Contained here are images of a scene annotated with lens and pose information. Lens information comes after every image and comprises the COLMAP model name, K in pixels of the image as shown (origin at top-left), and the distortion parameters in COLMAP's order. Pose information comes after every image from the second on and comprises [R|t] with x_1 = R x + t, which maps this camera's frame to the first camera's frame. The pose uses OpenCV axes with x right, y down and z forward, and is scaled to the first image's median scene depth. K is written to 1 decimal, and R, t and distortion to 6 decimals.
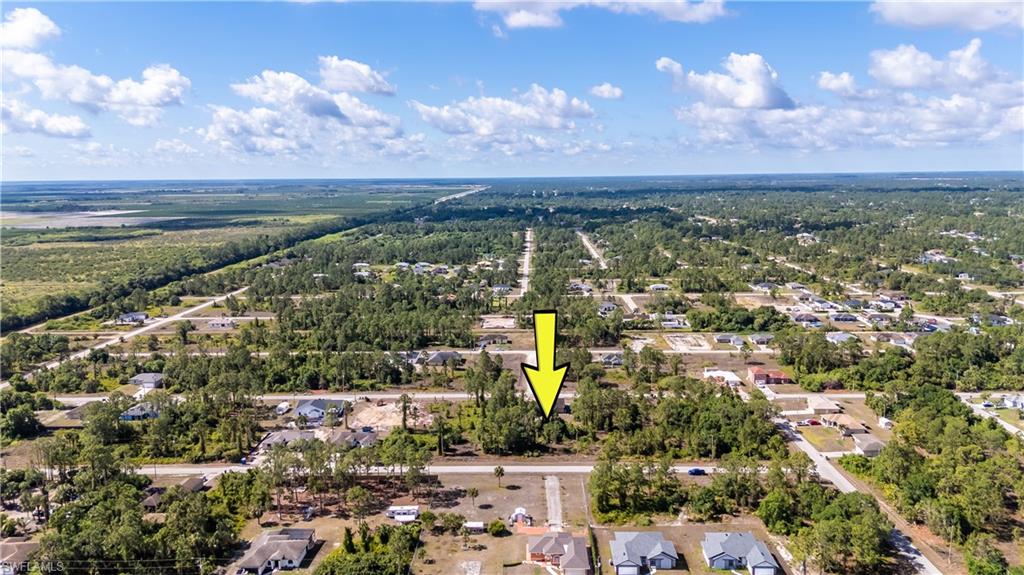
lens RADIAL K [[761.0, 0, 512.0], [0, 761.0, 287.5], [0, 0, 1]] dist [0.063005, -0.056420]
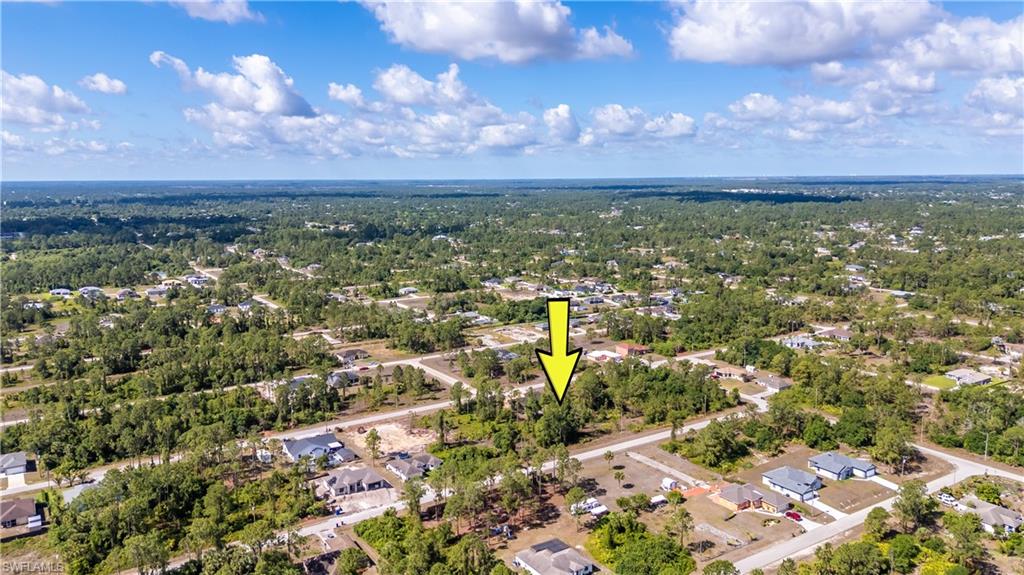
lens RADIAL K [[759.0, 0, 514.7], [0, 759.0, 309.6], [0, 0, 1]] dist [0.072034, -0.047731]
pose [[0.815607, -0.095707, 0.570636, -0.355253], [0.083820, 0.995365, 0.047138, -0.014068], [-0.572503, 0.009384, 0.819849, 0.090061]]
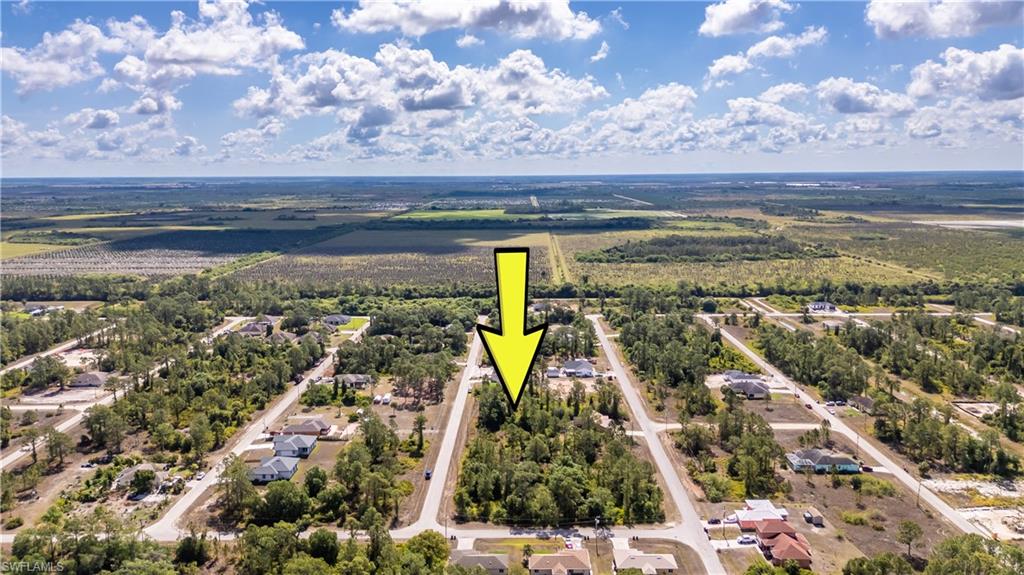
lens RADIAL K [[761.0, 0, 512.0], [0, 761.0, 287.5], [0, 0, 1]] dist [0.063005, -0.056420]
pose [[0.012858, 0.167096, -0.985857, 0.654397], [-0.143769, 0.976003, 0.163551, -0.112178], [0.989528, 0.139633, 0.036573, 0.529703]]
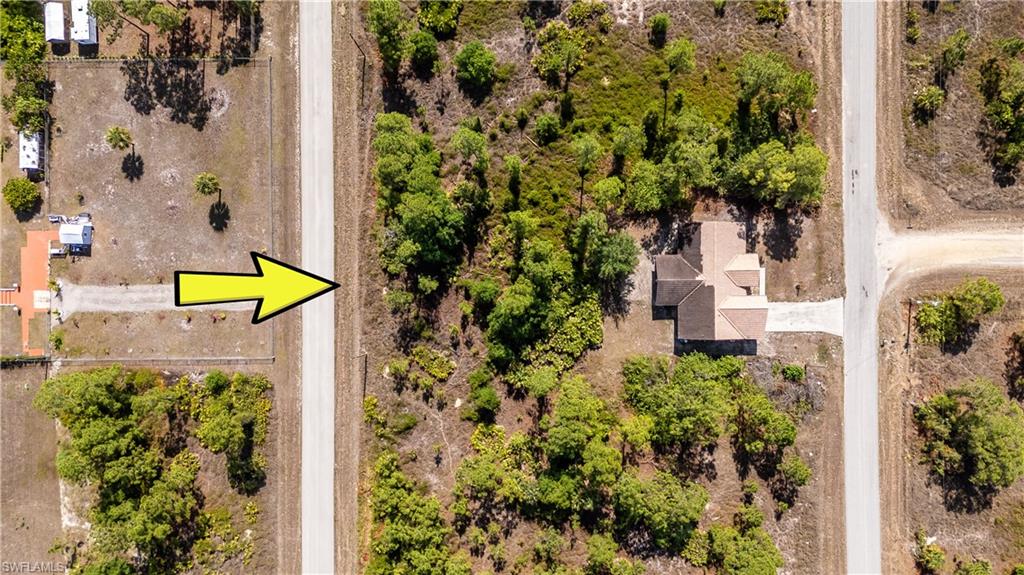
lens RADIAL K [[761.0, 0, 512.0], [0, 761.0, 287.5], [0, 0, 1]] dist [0.063005, -0.056420]
pose [[0.034373, 0.999297, 0.014982, 0.022557], [-0.123795, -0.010618, 0.992251, -0.123672], [0.991712, -0.035962, 0.123343, 0.550800]]
